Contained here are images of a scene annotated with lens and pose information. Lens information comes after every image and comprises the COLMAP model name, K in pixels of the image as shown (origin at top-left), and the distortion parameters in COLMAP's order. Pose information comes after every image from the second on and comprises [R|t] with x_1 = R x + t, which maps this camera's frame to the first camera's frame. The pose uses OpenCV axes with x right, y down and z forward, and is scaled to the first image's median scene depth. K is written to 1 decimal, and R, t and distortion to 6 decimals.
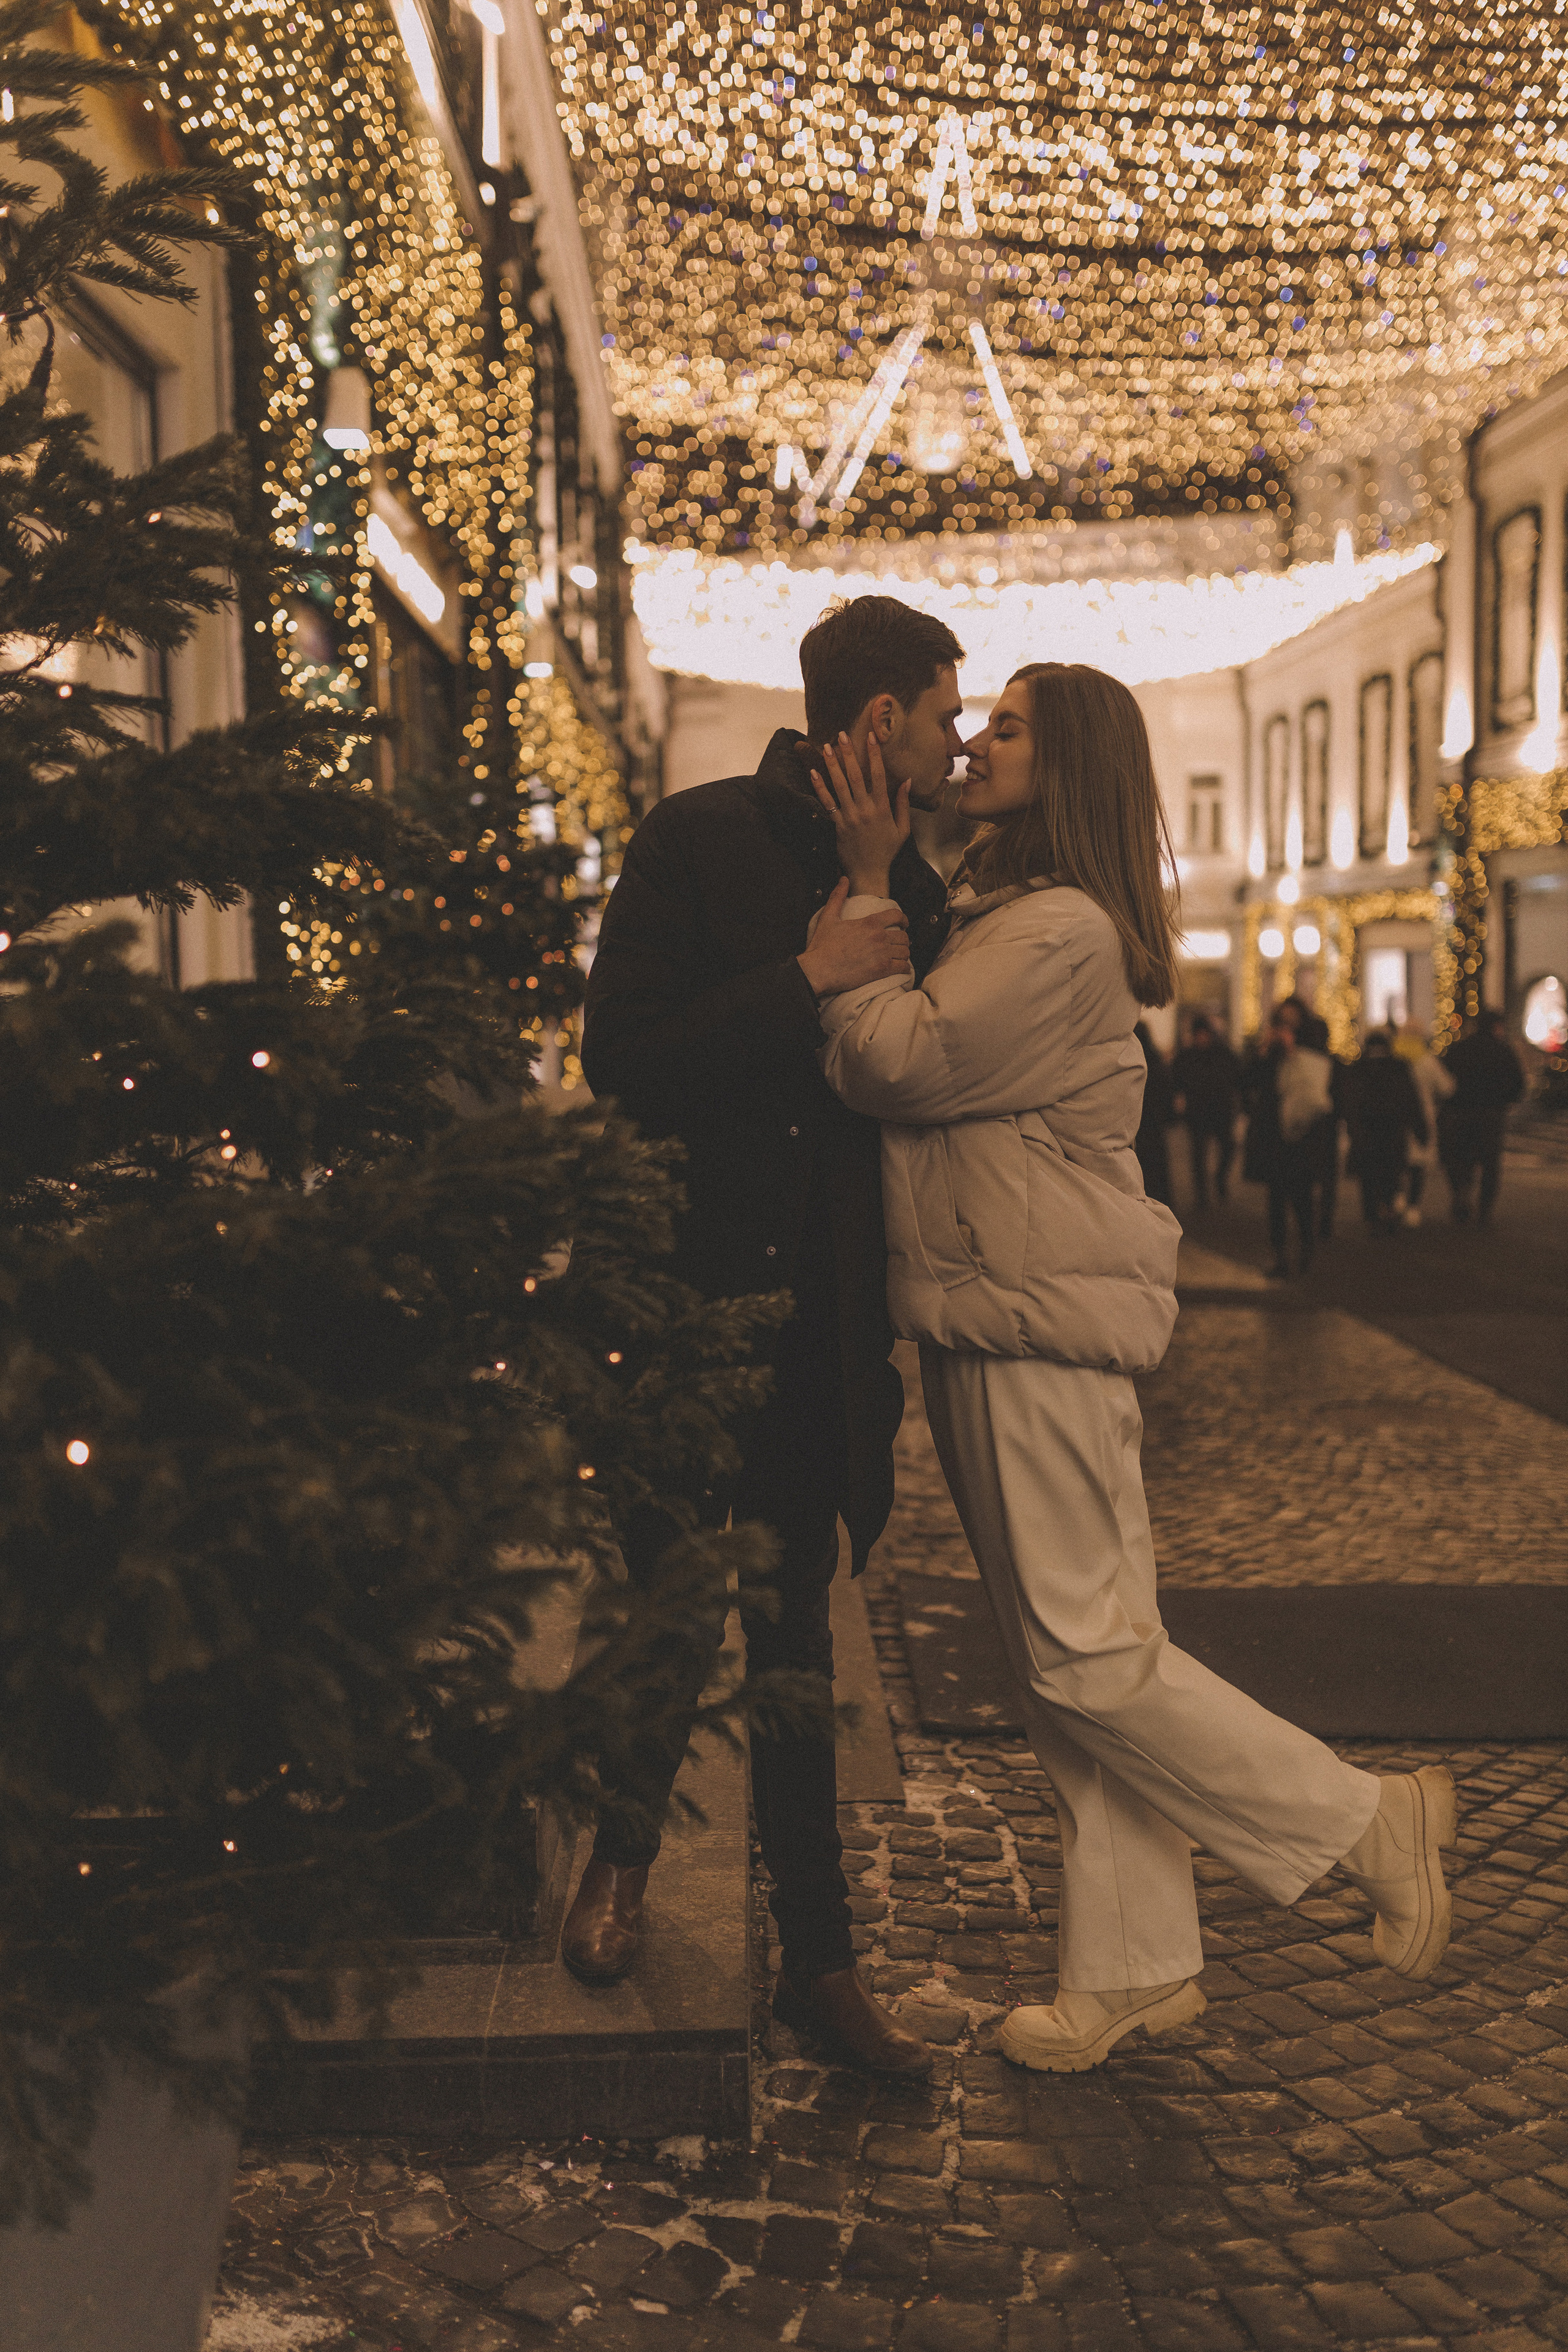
lens RADIAL K [[2266.2, 0, 712.9], [0, 2266.2, 1185.2], [0, 0, 1]] dist [-0.006746, 0.000000]
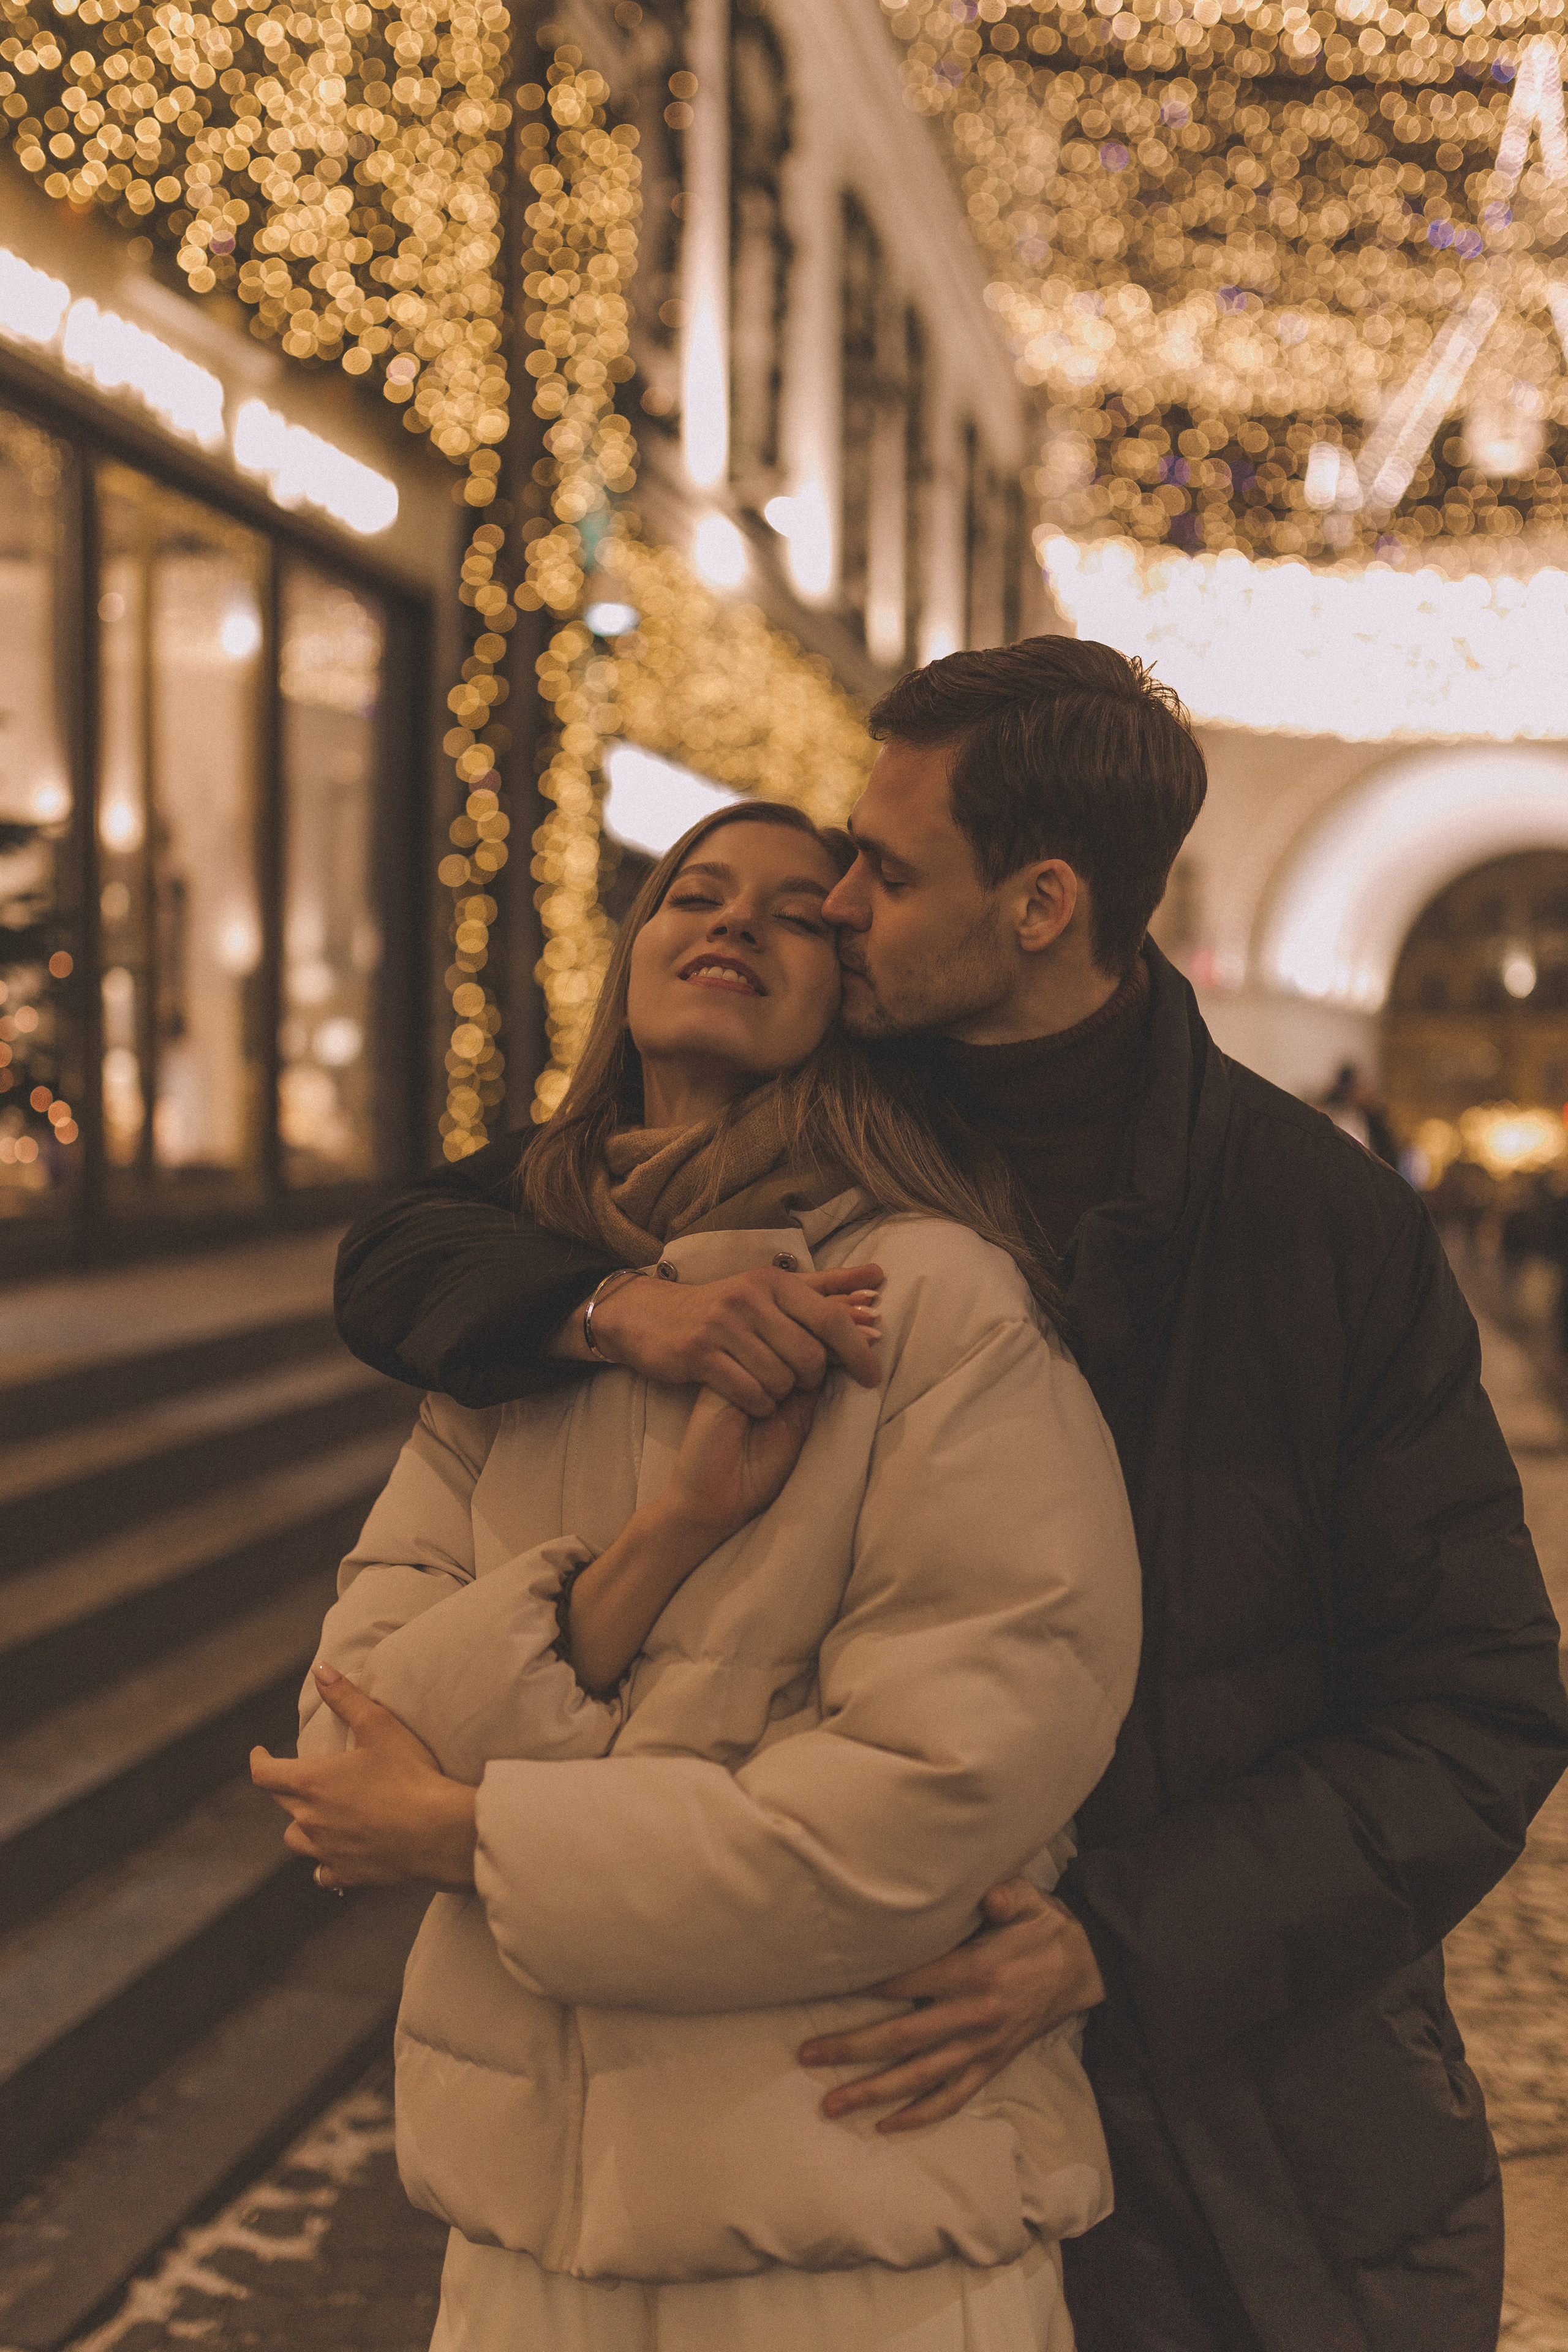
lens RADIAL K [[2319.9, 0, 783.1], [0, 2319.9, 1185.3], [0, 0, 1]] dist [0.015031, 0.000000]
pose [[0.967963, 0.038975, -0.248048, 0.095612], [-0.049377, 0.998137, -0.035850, -0.018735], [0.246188, 0.046949, 0.968084, 0.198896]]
